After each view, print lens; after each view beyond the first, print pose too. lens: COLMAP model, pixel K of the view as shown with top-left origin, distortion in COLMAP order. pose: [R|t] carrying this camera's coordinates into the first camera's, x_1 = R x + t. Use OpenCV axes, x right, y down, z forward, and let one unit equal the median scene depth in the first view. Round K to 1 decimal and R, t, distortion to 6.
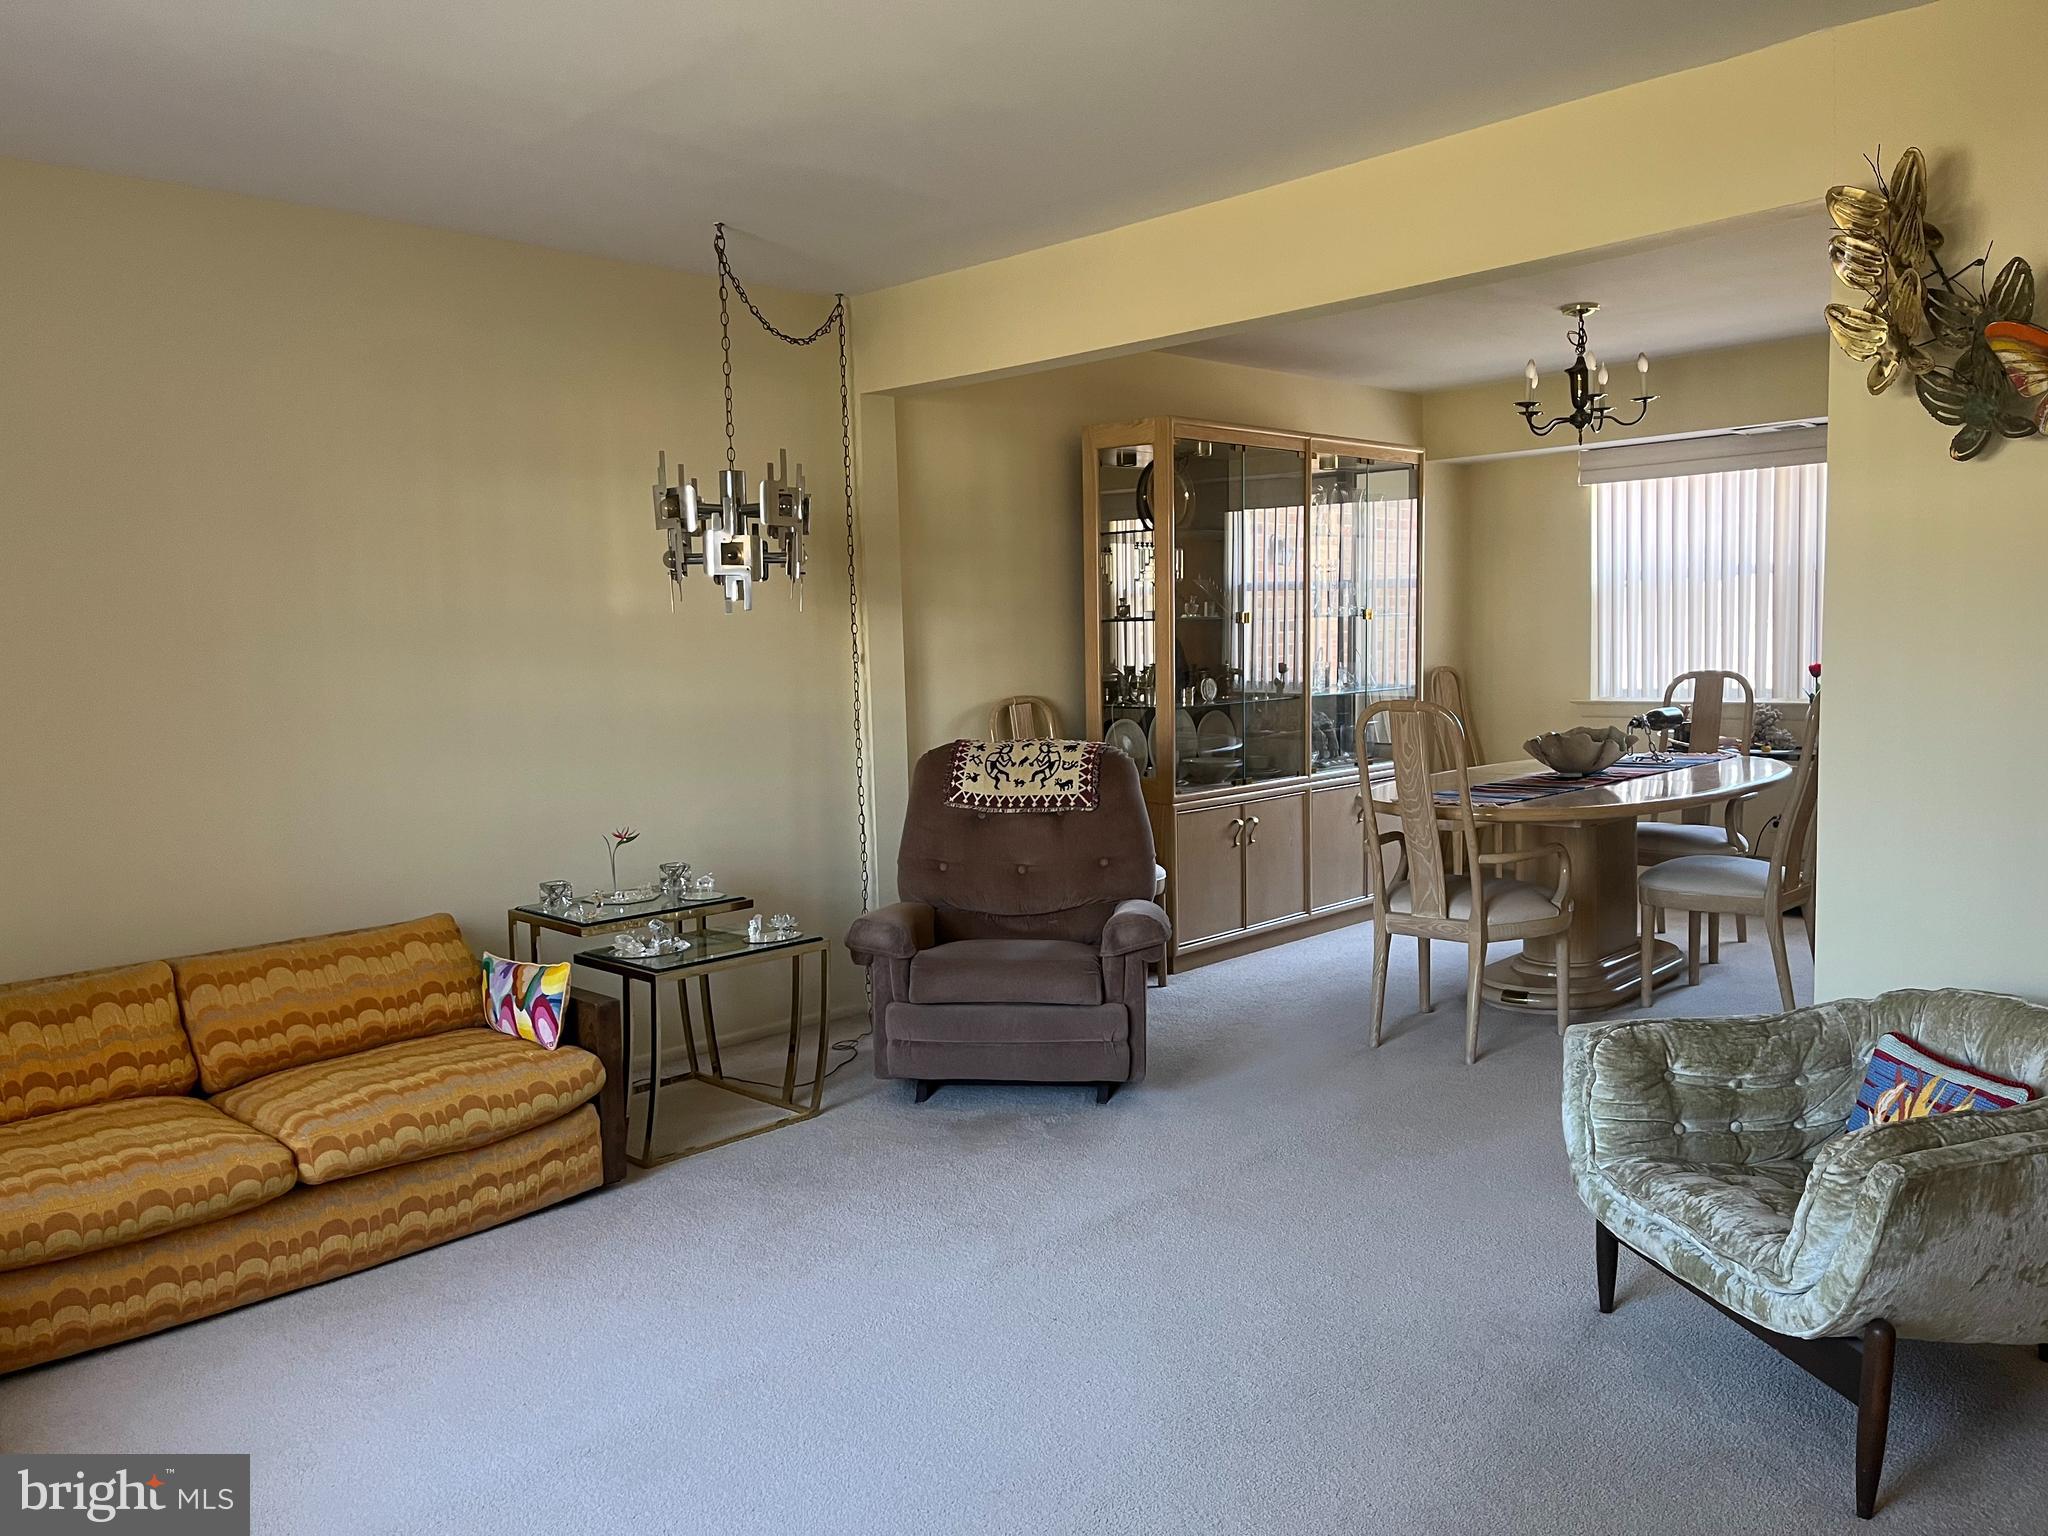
lens RADIAL K [[1546.5, 0, 1023.8], [0, 1546.5, 777.0], [0, 0, 1]] dist [0.077695, -0.104005]
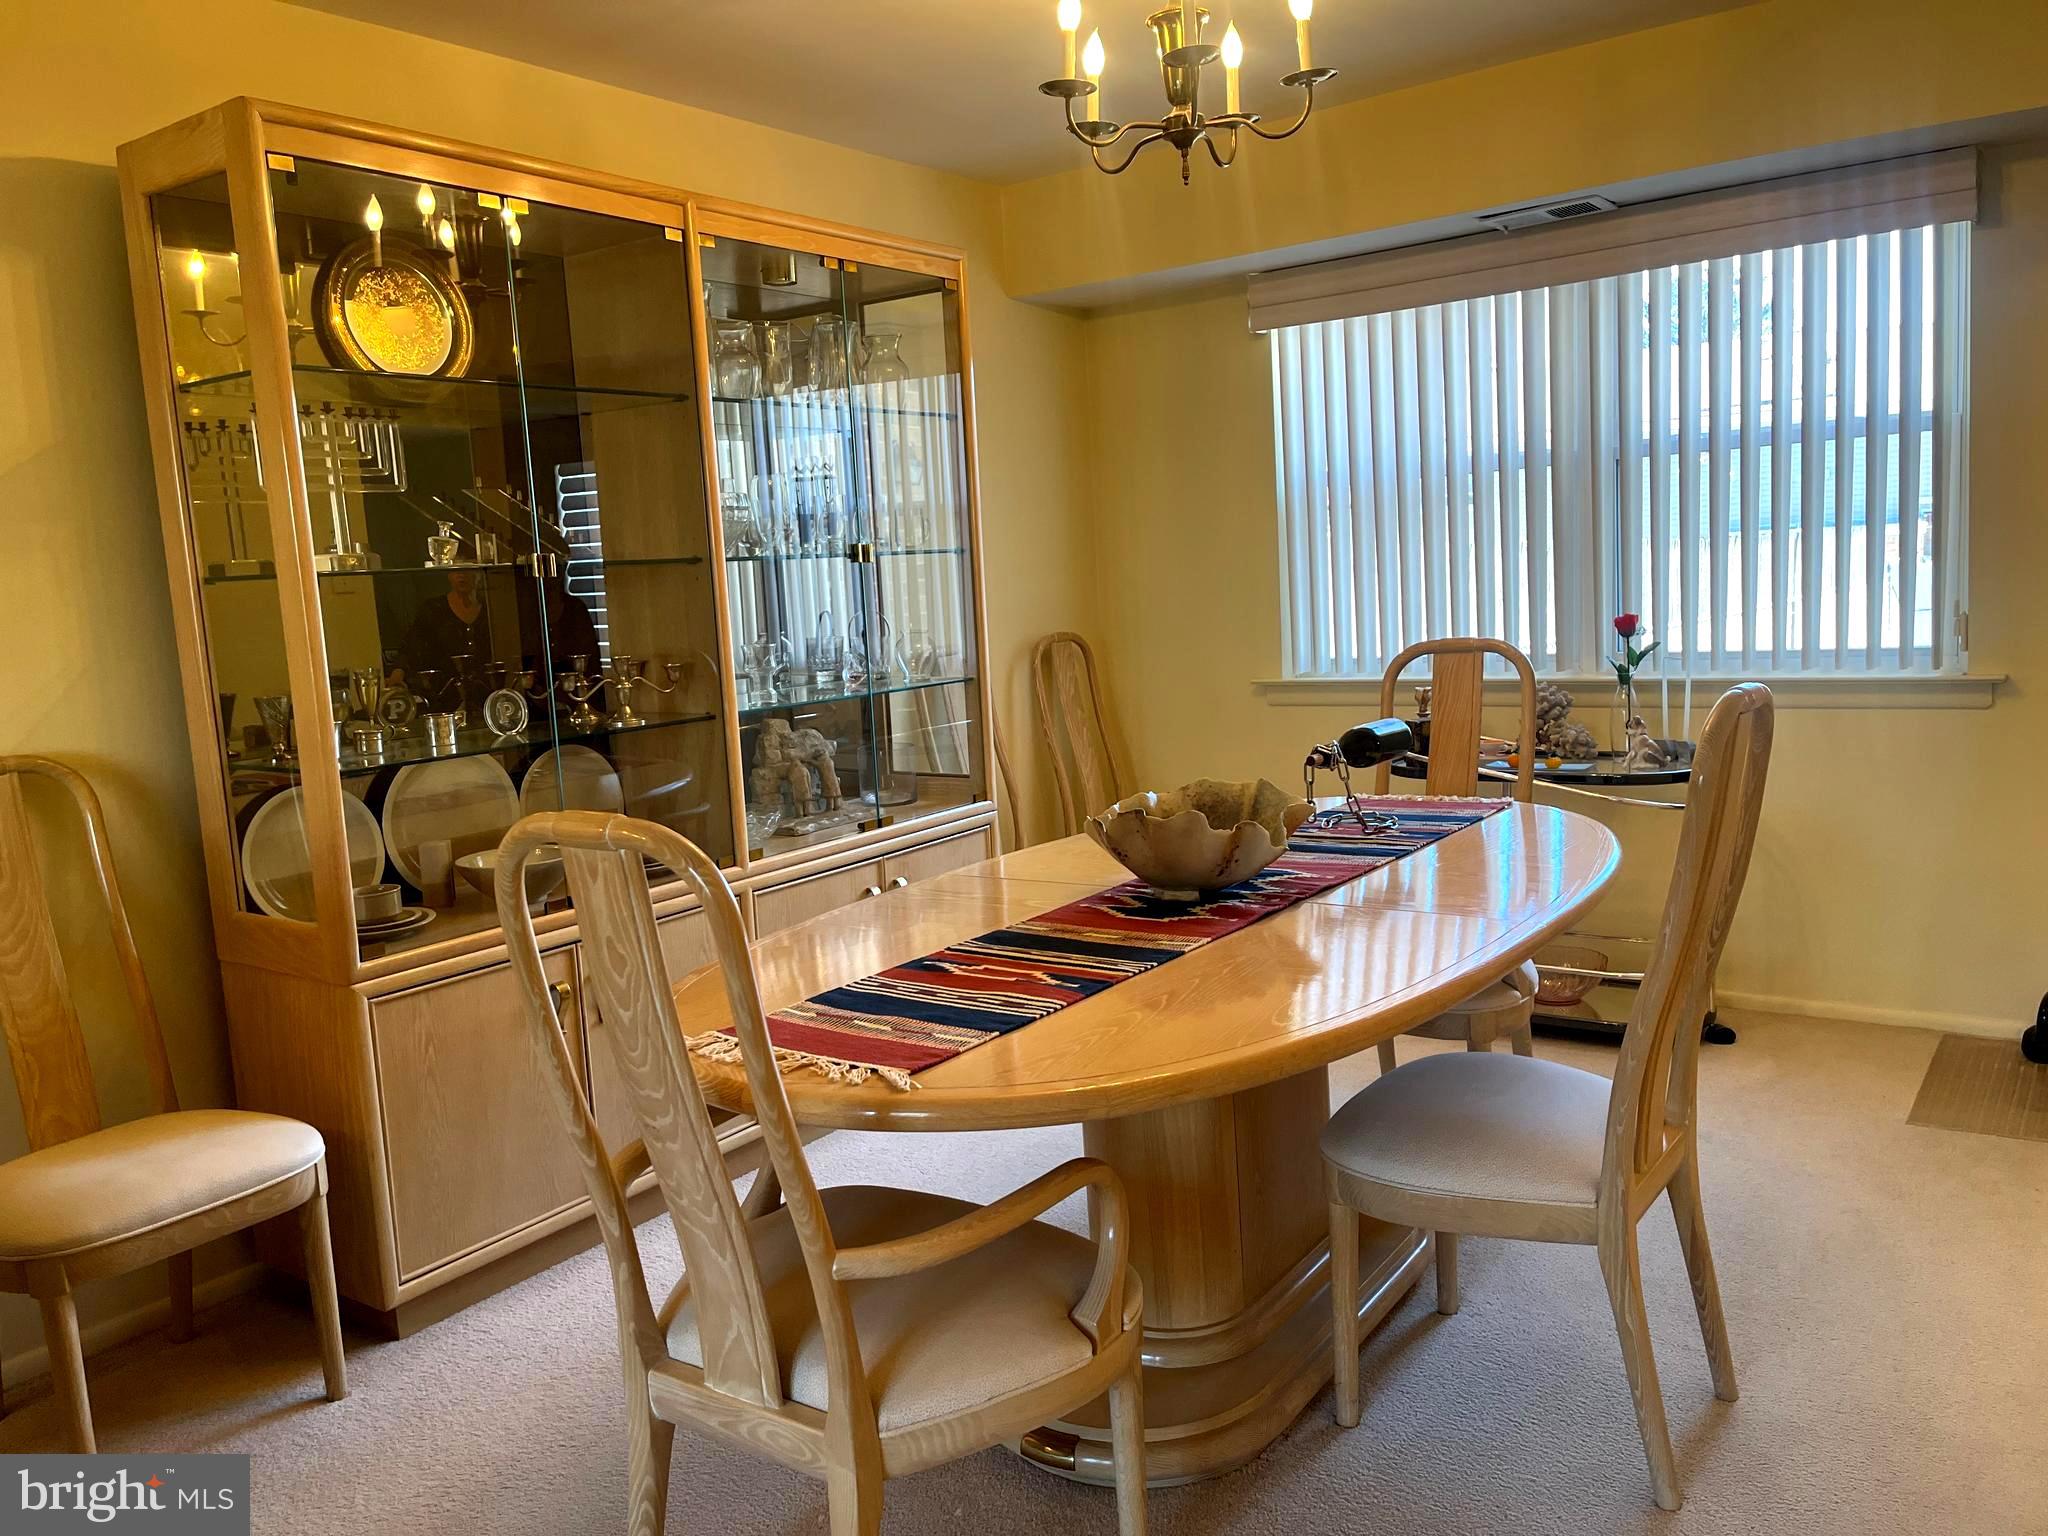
lens RADIAL K [[1546.5, 0, 1034.6], [0, 1546.5, 786.6], [0, 0, 1]] dist [0.077695, -0.104005]
pose [[0.989154, -0.050048, 0.138093, 0.207204], [0.043992, 0.997946, 0.046567, -0.047050], [-0.140140, -0.039987, 0.989324, 0.463777]]
